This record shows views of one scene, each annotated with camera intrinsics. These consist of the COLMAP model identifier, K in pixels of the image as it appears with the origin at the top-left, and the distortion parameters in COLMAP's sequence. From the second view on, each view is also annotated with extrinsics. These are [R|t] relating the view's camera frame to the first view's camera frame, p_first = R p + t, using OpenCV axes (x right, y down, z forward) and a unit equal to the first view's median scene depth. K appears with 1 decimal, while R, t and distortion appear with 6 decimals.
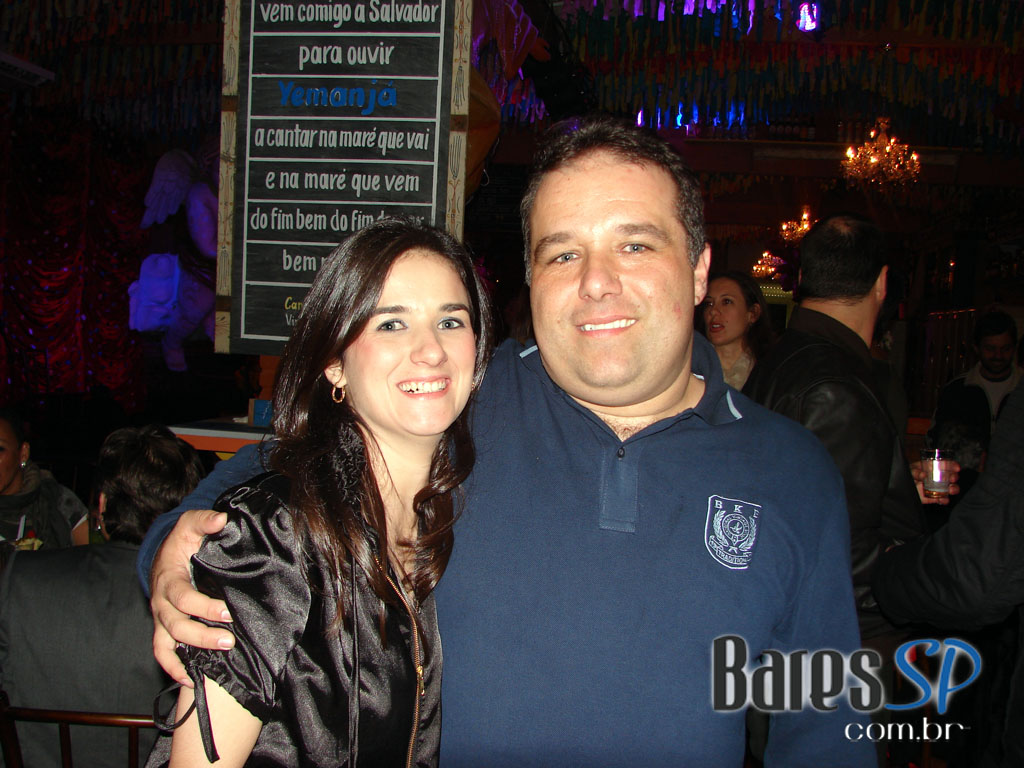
lens RADIAL K [[1111.5, 0, 512.4], [0, 1111.5, 390.5], [0, 0, 1]] dist [-0.212279, 0.268522]
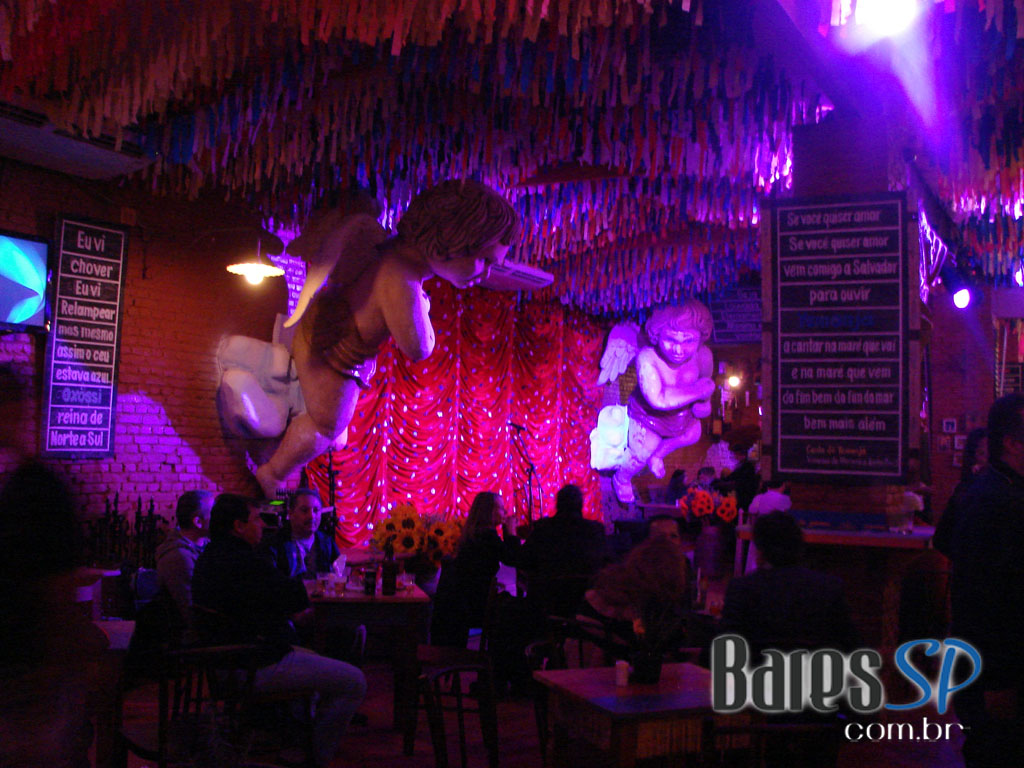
lens RADIAL K [[1111.5, 0, 512.4], [0, 1111.5, 390.5], [0, 0, 1]] dist [-0.212279, 0.268522]
pose [[0.946823, -0.044572, -0.318651, -0.099760], [0.005497, 0.992455, -0.122489, 0.029980], [0.321707, 0.114224, 0.939924, -0.658282]]
